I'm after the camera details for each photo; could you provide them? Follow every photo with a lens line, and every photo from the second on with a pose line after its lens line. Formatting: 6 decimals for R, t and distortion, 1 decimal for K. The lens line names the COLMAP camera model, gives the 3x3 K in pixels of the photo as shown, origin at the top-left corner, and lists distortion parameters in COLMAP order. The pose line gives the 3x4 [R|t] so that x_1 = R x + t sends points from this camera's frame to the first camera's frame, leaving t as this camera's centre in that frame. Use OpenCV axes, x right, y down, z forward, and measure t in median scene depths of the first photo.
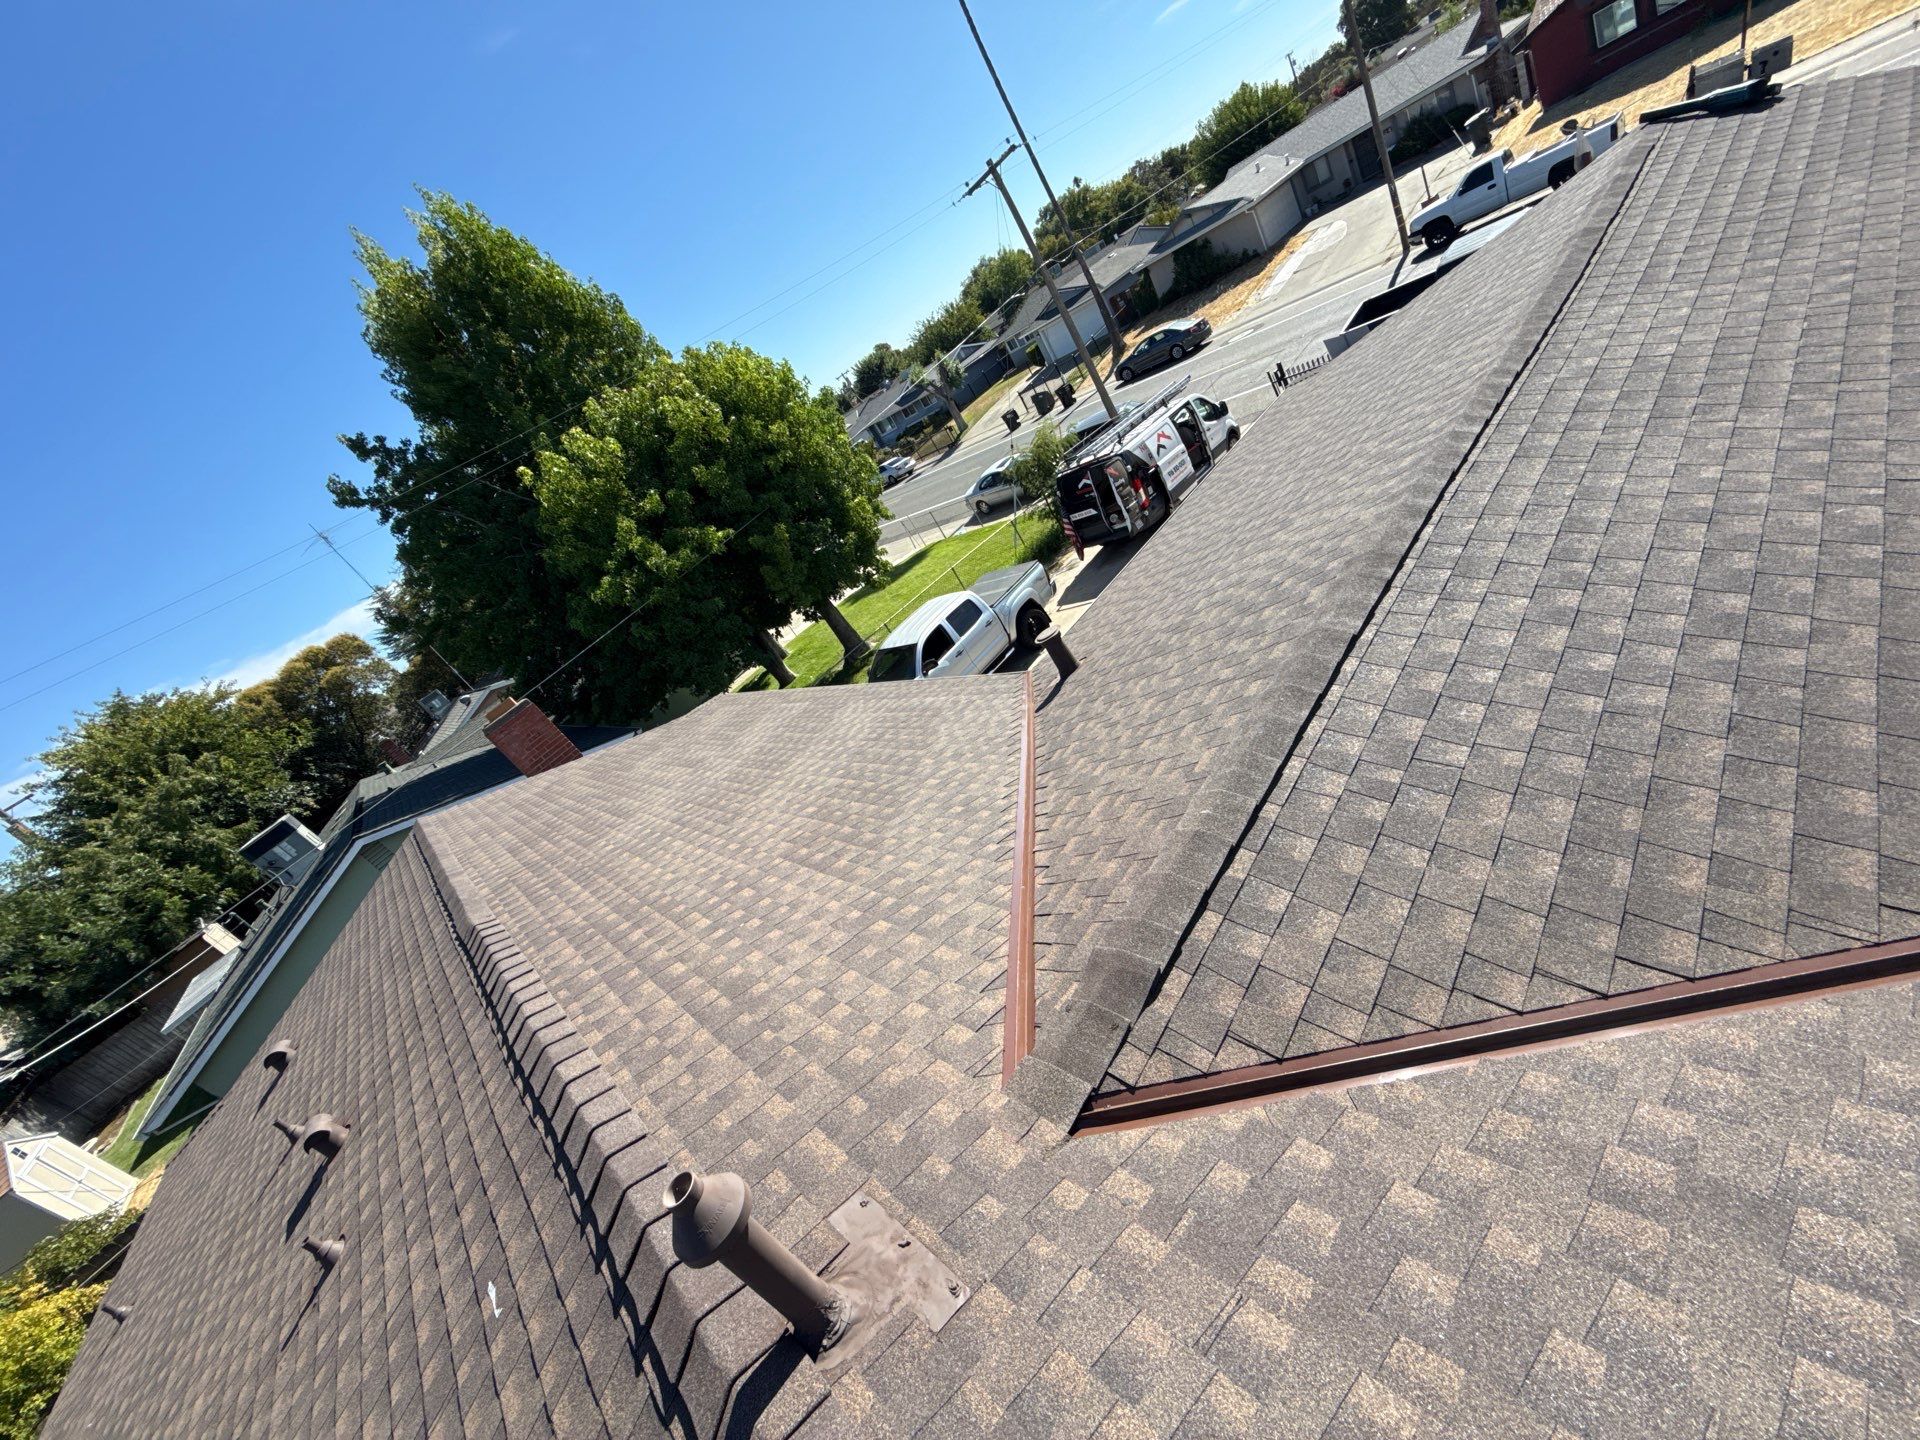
lens RADIAL K [[763.9, 0, 959.6], [0, 763.9, 718.6], [0, 0, 1]] dist [-0.000573, 0.000073]
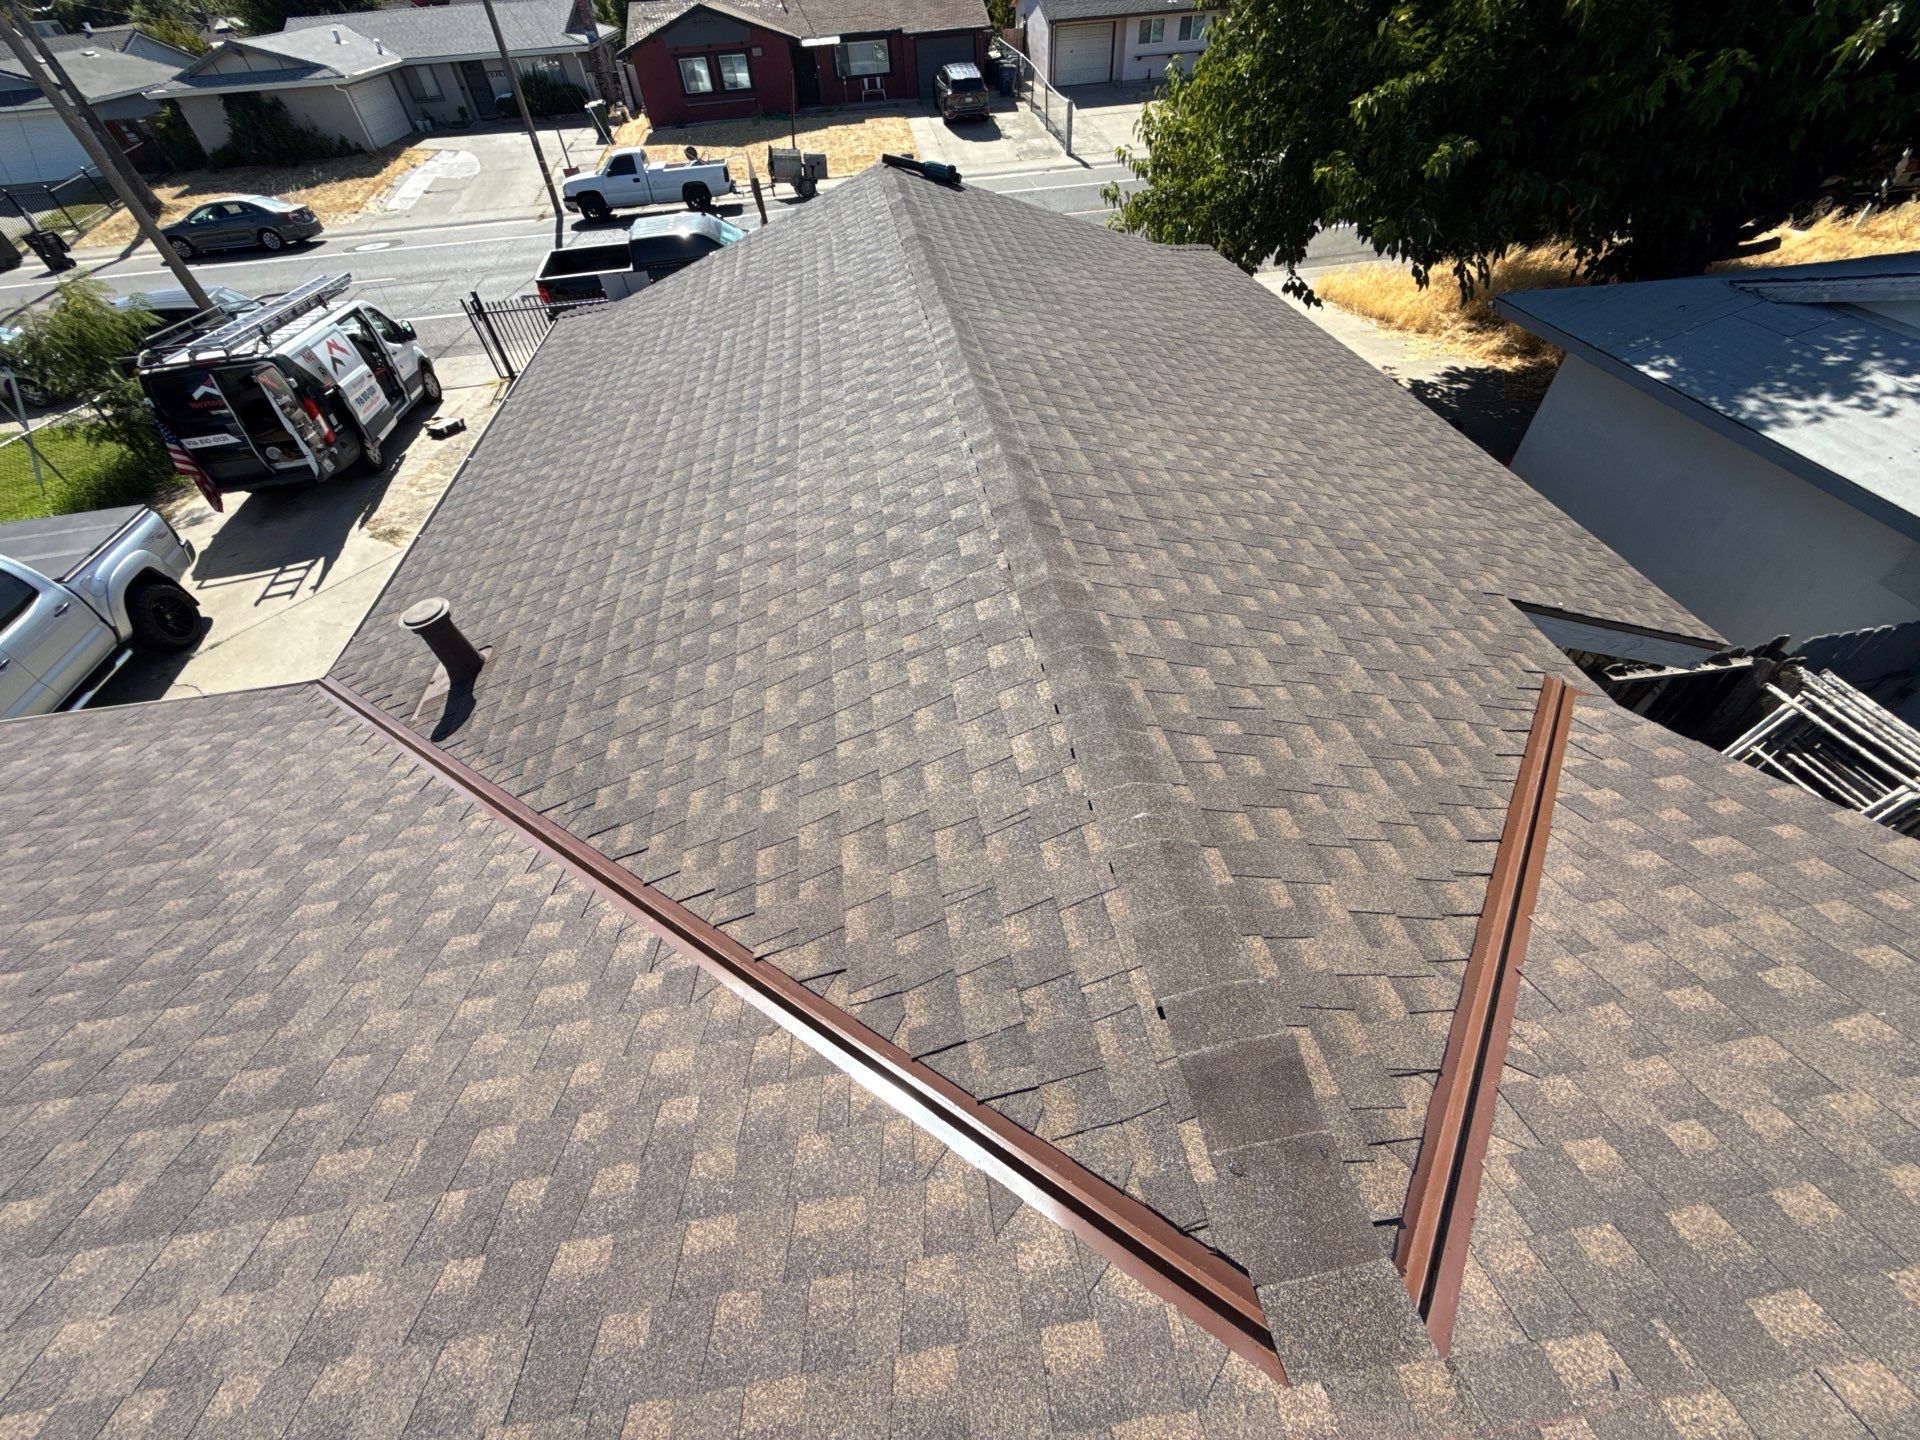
lens RADIAL K [[765.3, 0, 959.6], [0, 765.3, 721.4], [0, 0, 1]] dist [0.000548, -0.000169]
pose [[0.553006, -0.156992, 0.818253, -0.053938], [0.130808, 0.986268, 0.100823, -0.009905], [-0.822845, 0.051278, 0.565947, 0.098113]]
